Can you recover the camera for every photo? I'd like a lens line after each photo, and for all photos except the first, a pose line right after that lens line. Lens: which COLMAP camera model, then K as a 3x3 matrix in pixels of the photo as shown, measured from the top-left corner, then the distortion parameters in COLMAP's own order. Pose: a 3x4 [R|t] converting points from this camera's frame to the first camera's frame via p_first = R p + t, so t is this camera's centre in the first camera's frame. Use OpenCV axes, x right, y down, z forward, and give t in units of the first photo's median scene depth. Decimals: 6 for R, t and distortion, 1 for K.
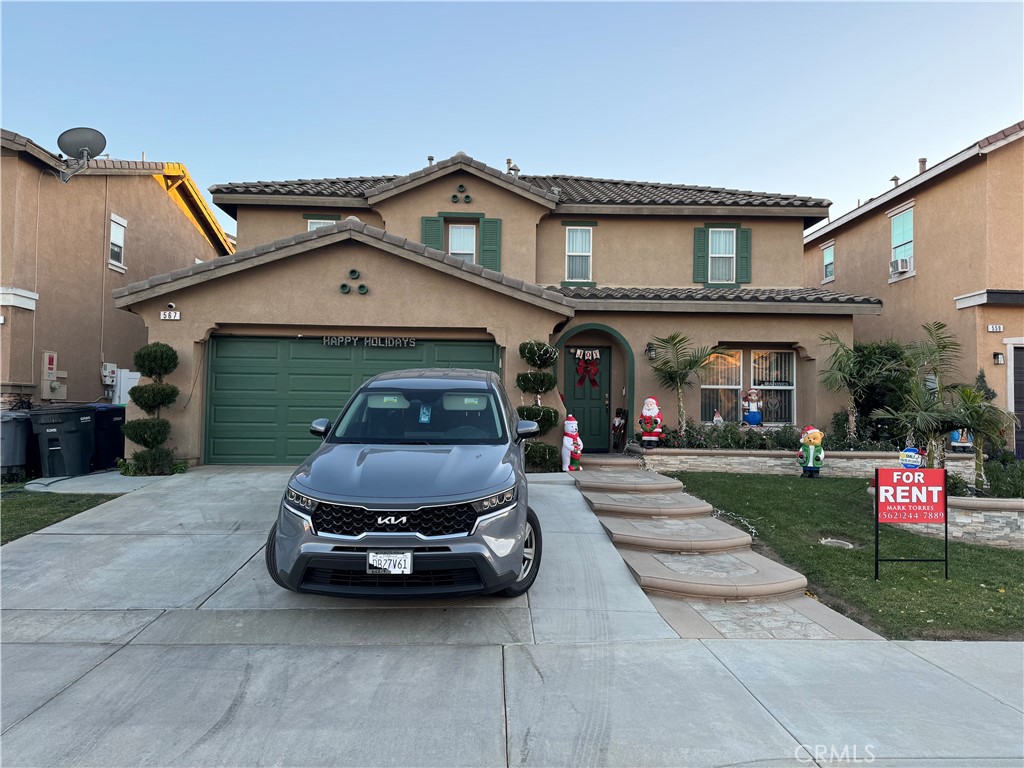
lens RADIAL K [[716.5, 0, 507.0], [0, 716.5, 387.2], [0, 0, 1]] dist [0.107346, -0.149938]
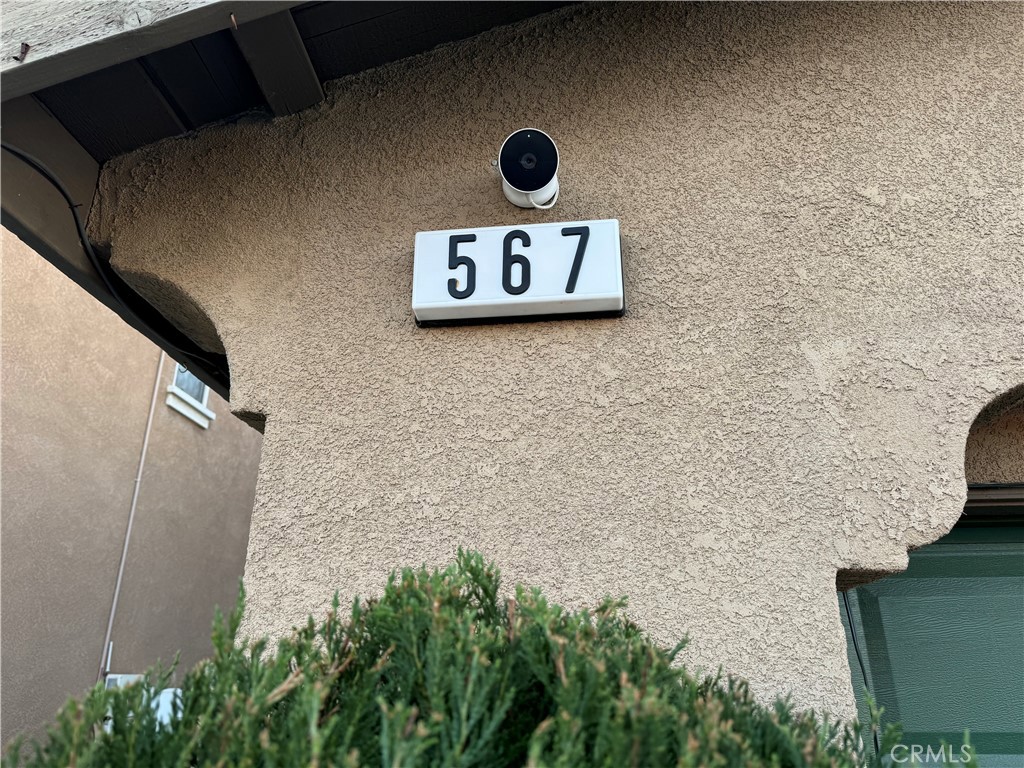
lens RADIAL K [[723.0, 0, 516.7], [0, 723.0, 374.8], [0, 0, 1]] dist [0.114750, -0.142097]
pose [[0.992467, -0.064846, -0.103939, -0.410436], [0.026009, 0.940612, -0.338485, -0.052371], [0.119716, 0.333232, 0.935213, 0.834914]]
